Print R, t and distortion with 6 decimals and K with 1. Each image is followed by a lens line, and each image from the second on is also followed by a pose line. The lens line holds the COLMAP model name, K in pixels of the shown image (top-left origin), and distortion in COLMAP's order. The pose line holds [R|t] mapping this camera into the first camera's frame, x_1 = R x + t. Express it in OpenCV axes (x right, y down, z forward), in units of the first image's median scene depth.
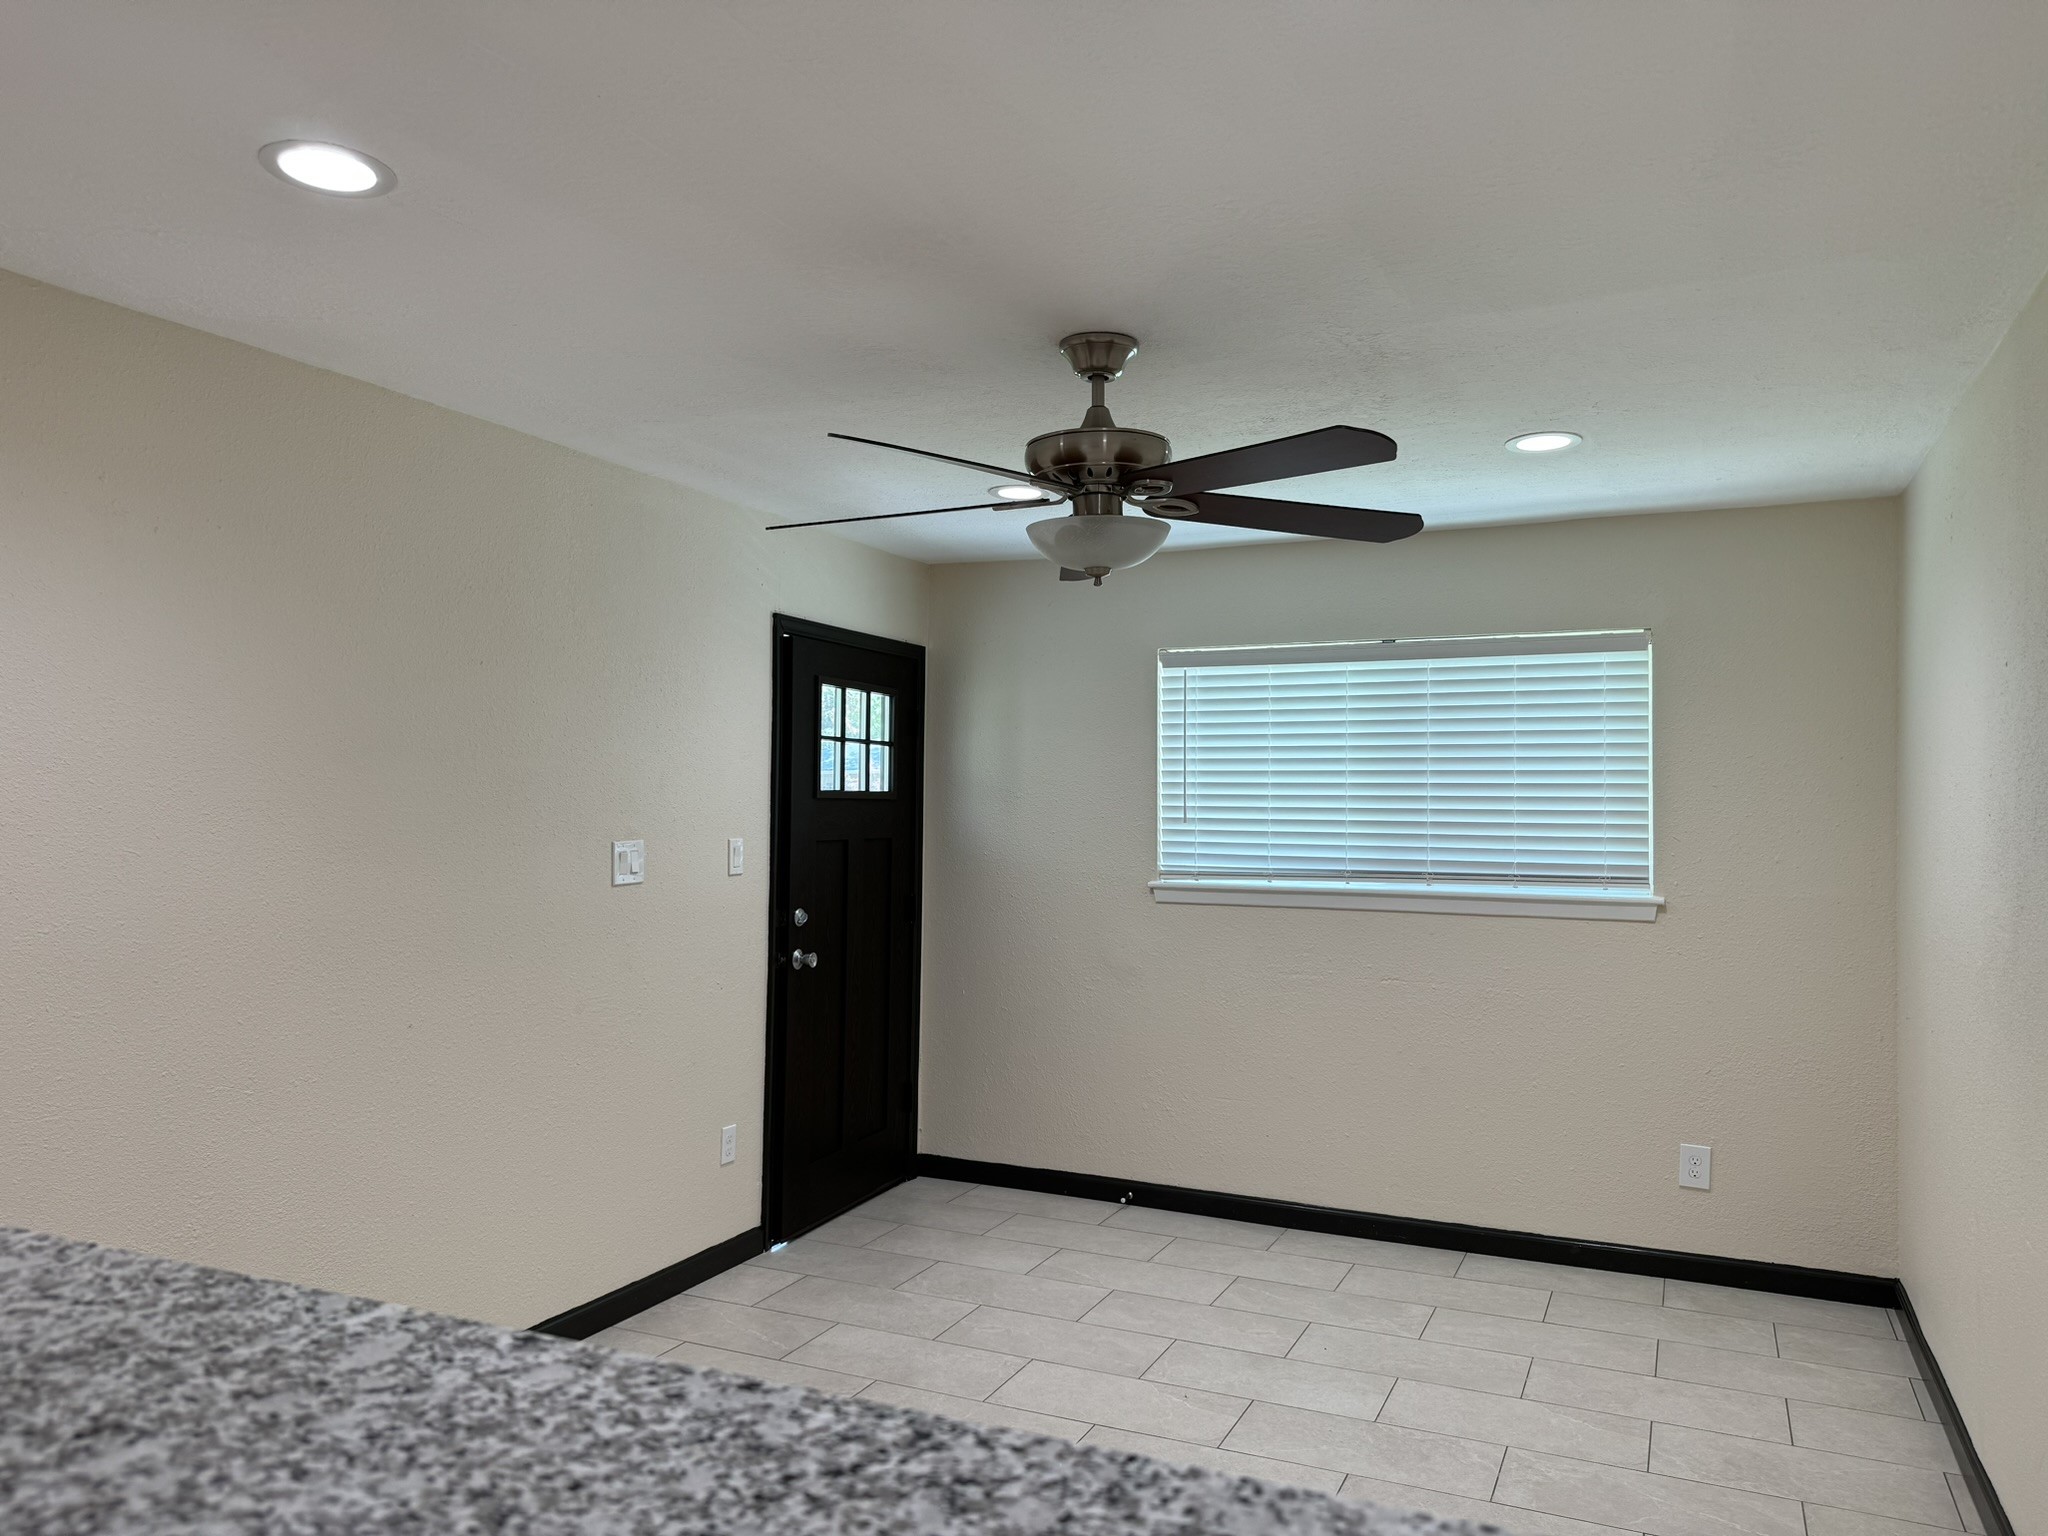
lens RADIAL K [[1432.2, 0, 1026.9], [0, 1432.2, 759.7], [0, 0, 1]] dist [0.054859, -0.066681]
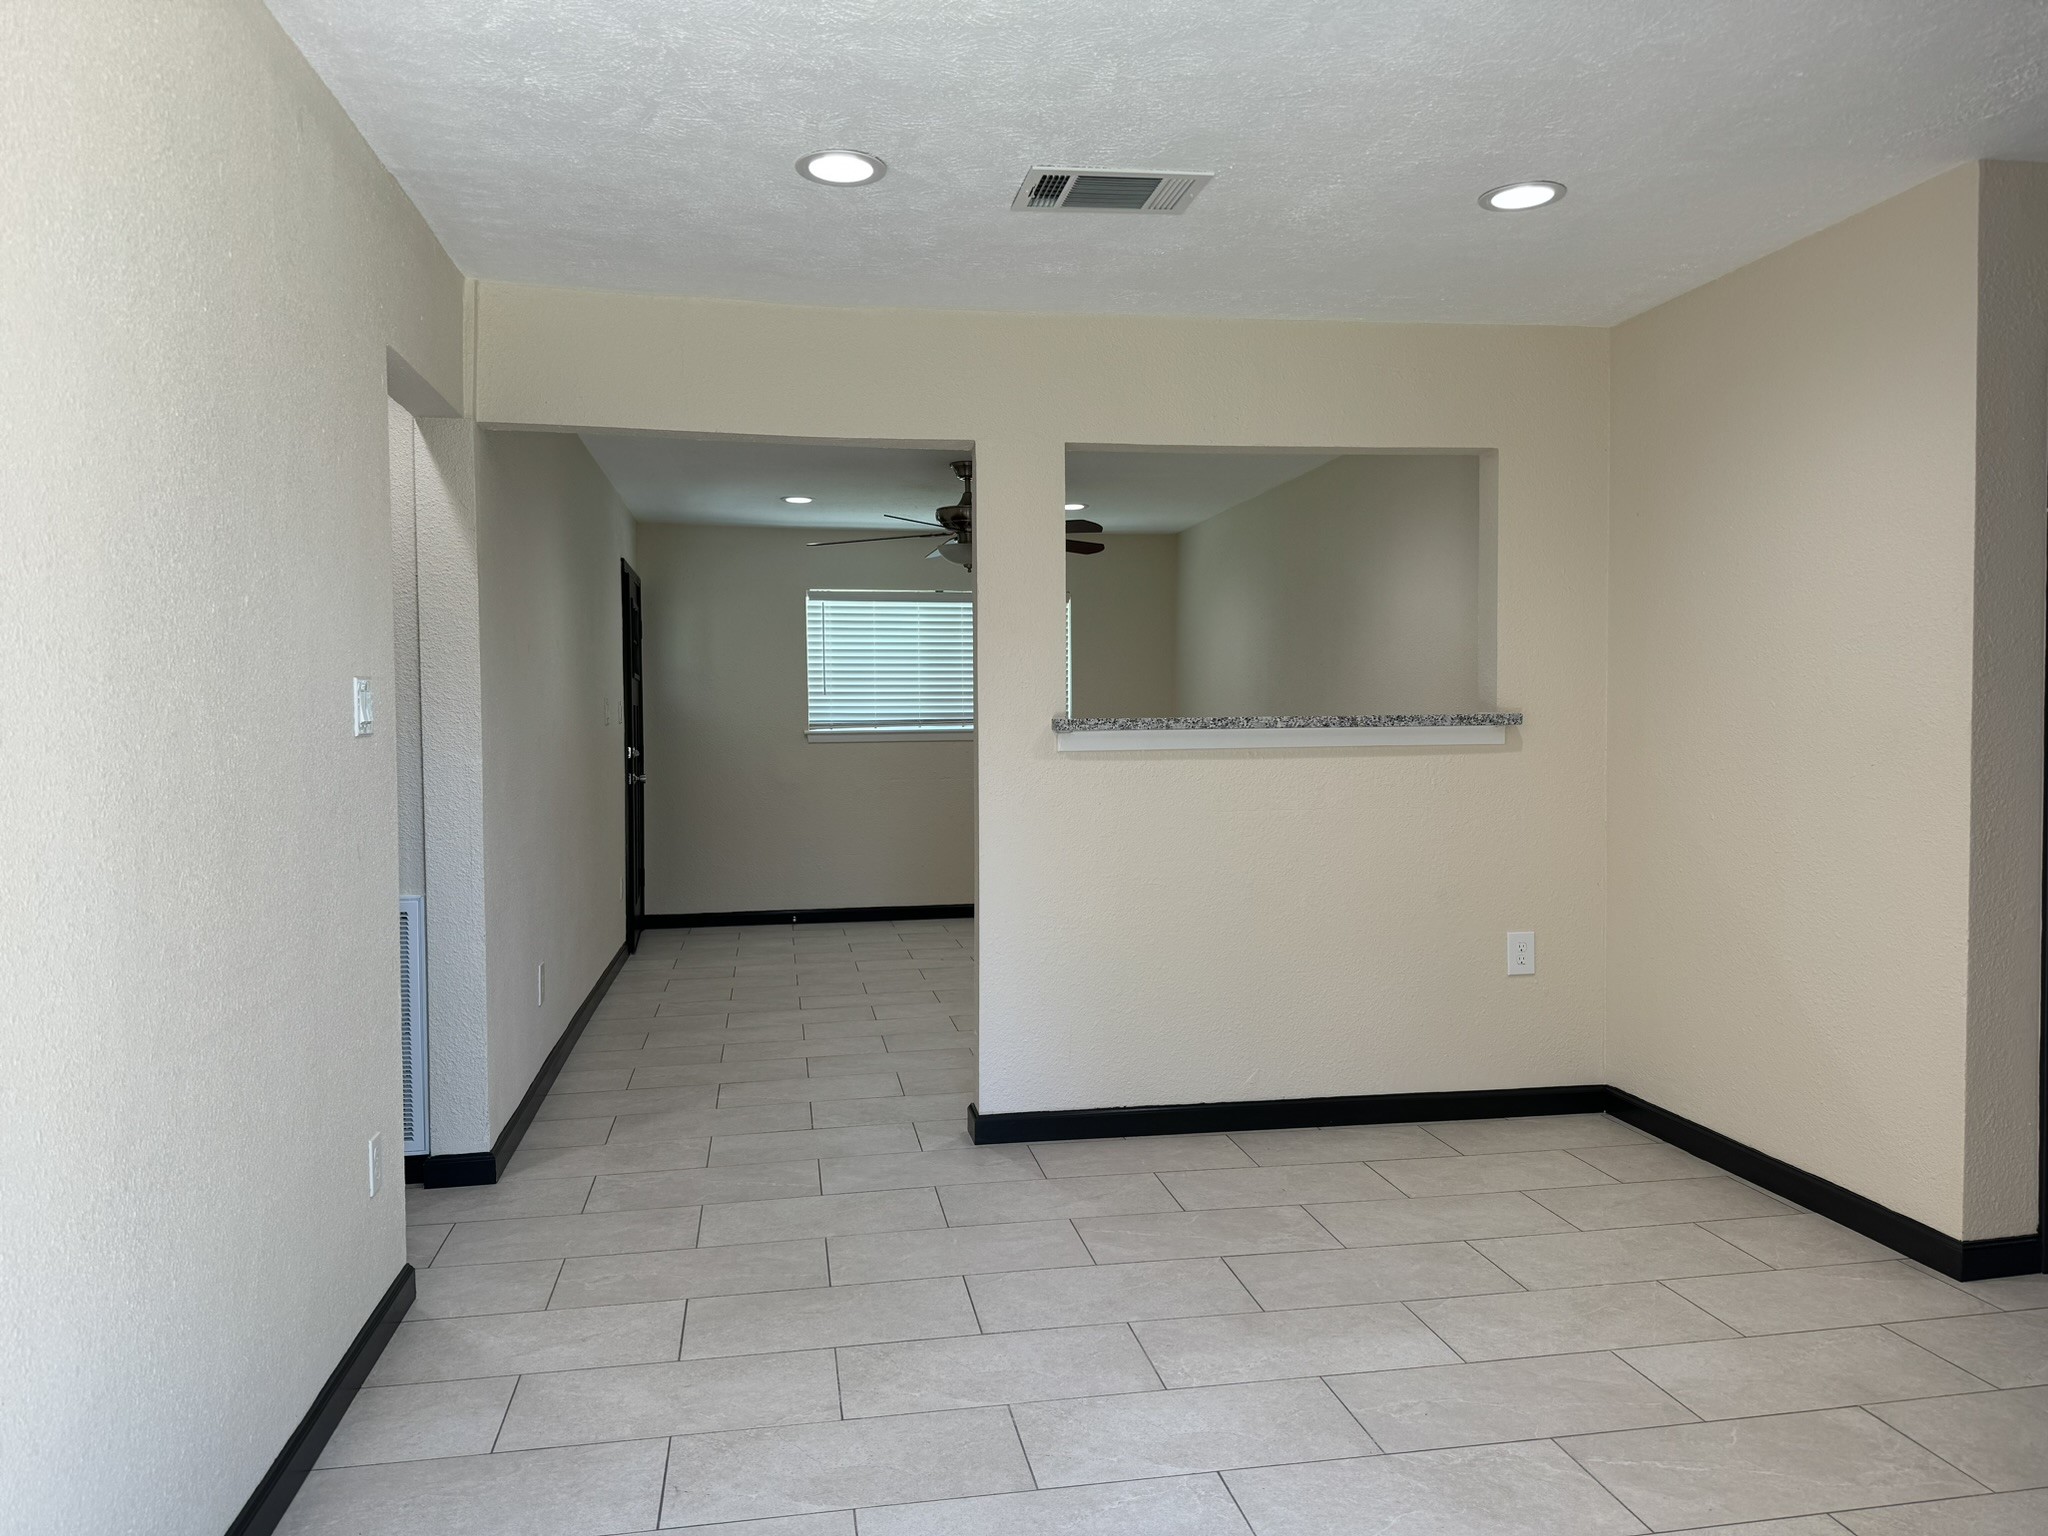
lens RADIAL K [[1432.2, 0, 1032.1], [0, 1432.2, 773.9], [0, 0, 1]] dist [0.054859, -0.066681]
pose [[0.826752, -0.035047, 0.561475, -0.713725], [-0.003949, 0.997672, 0.068088, 0.024654], [-0.562553, -0.058509, 0.824688, -0.587747]]
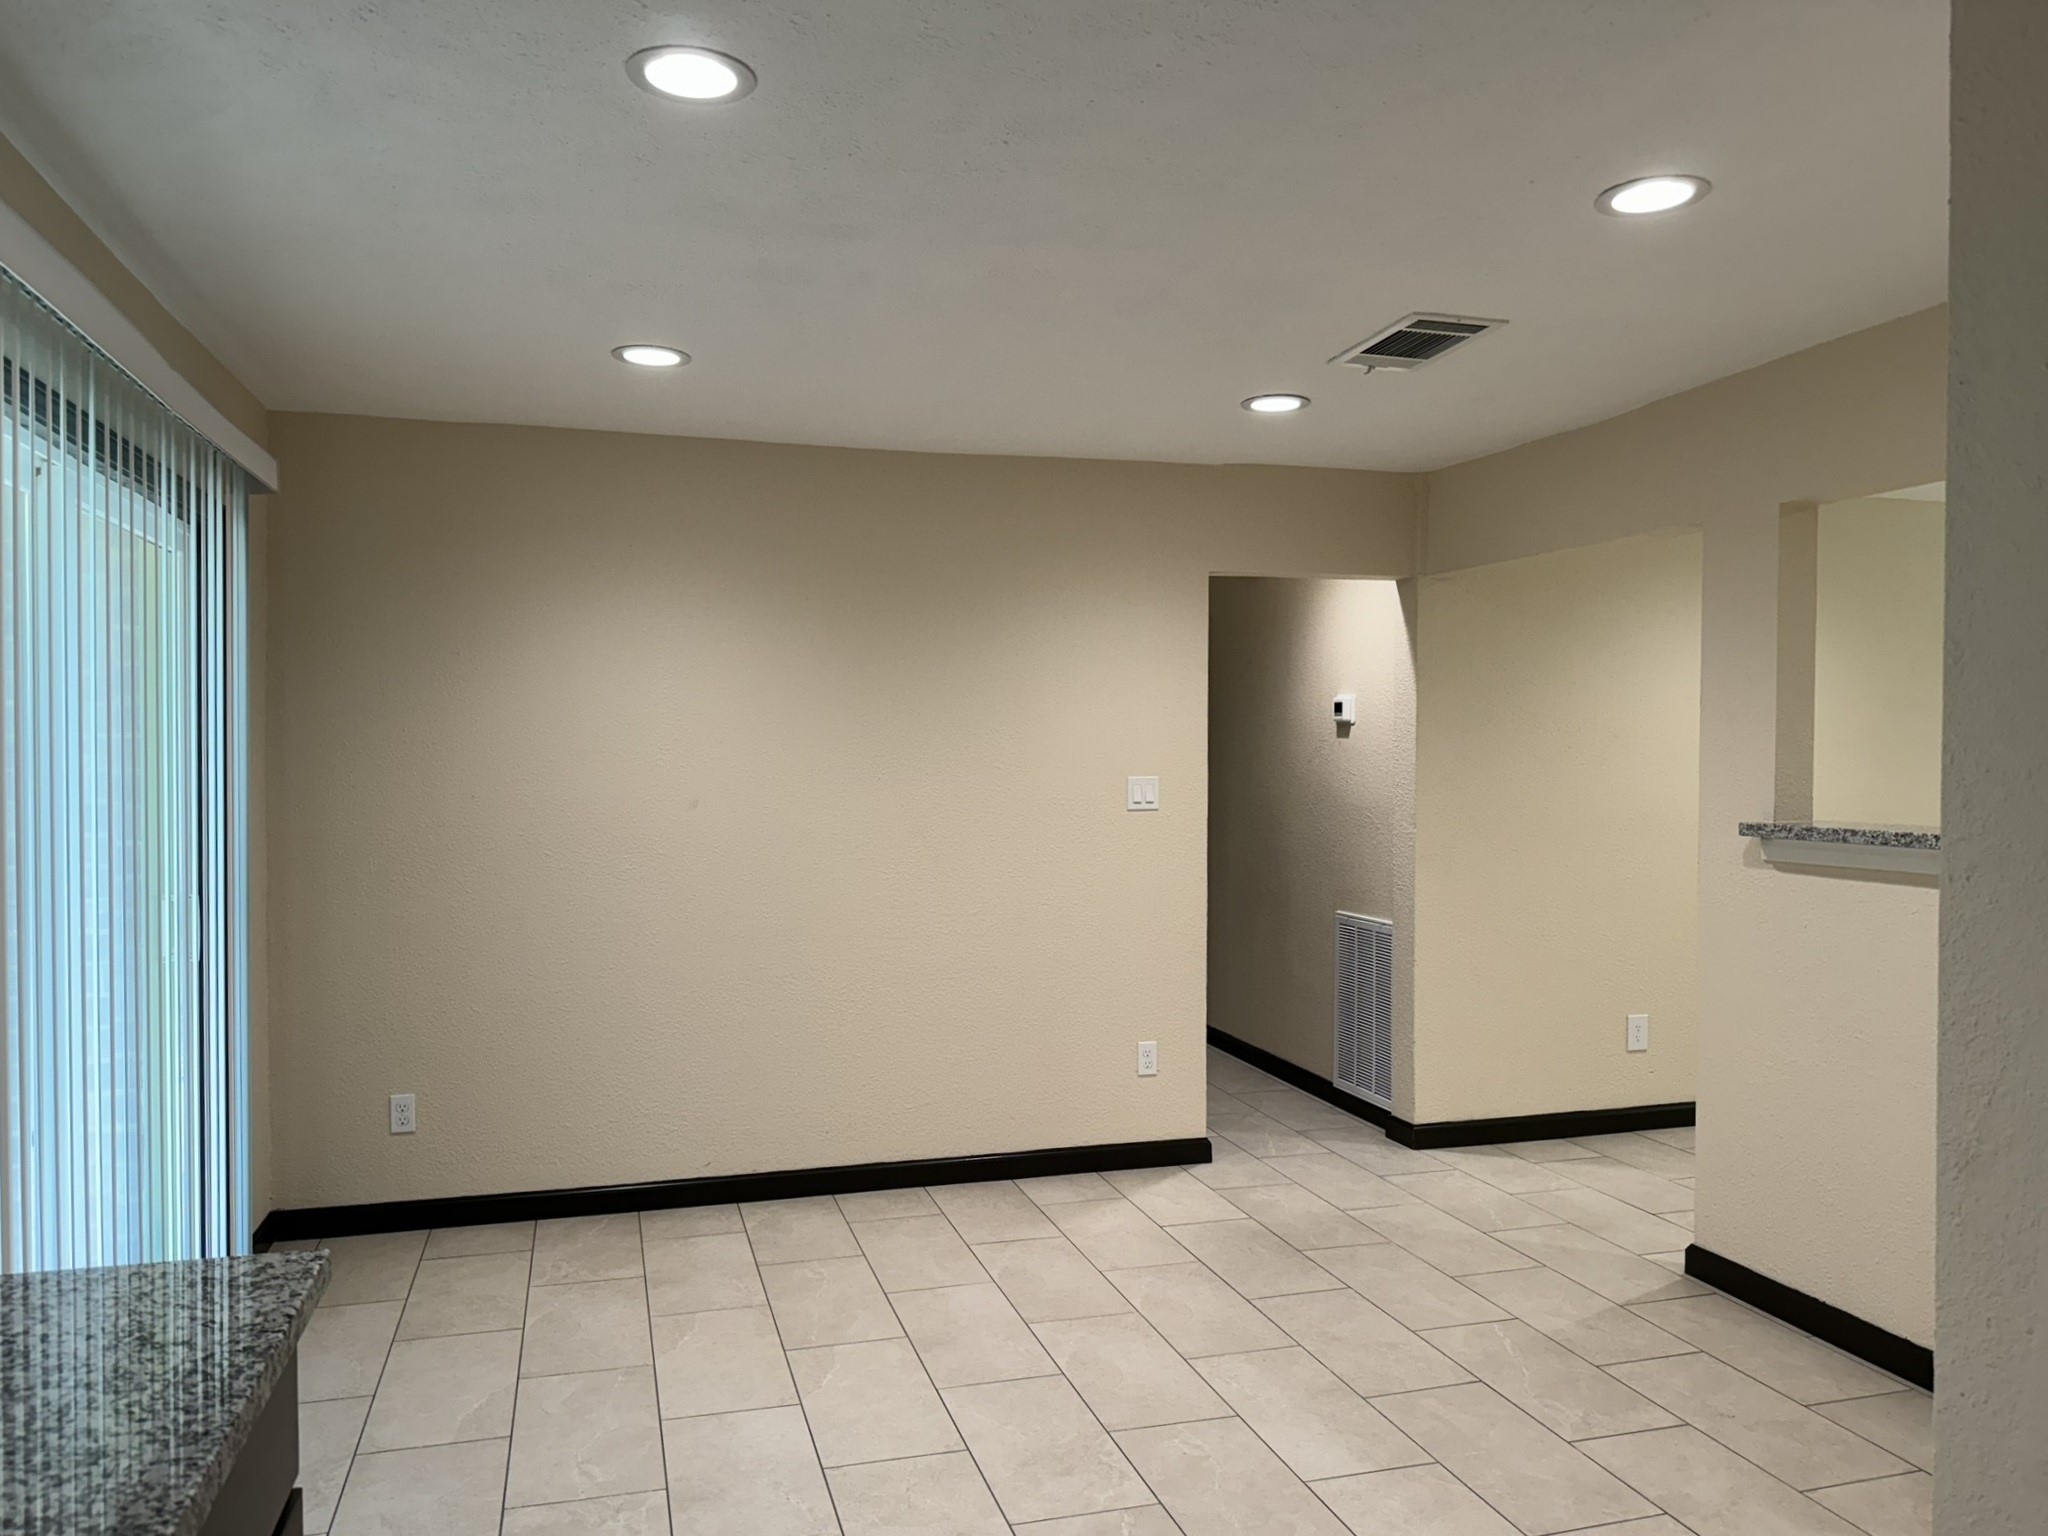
lens RADIAL K [[1432.2, 0, 1003.3], [0, 1432.2, 766.8], [0, 0, 1]] dist [0.054859, -0.066681]
pose [[0.652897, 0.005330, -0.757428, 0.156453], [0.019862, 0.999511, 0.024154, -0.007626], [0.757186, -0.030814, 0.652472, -0.690950]]
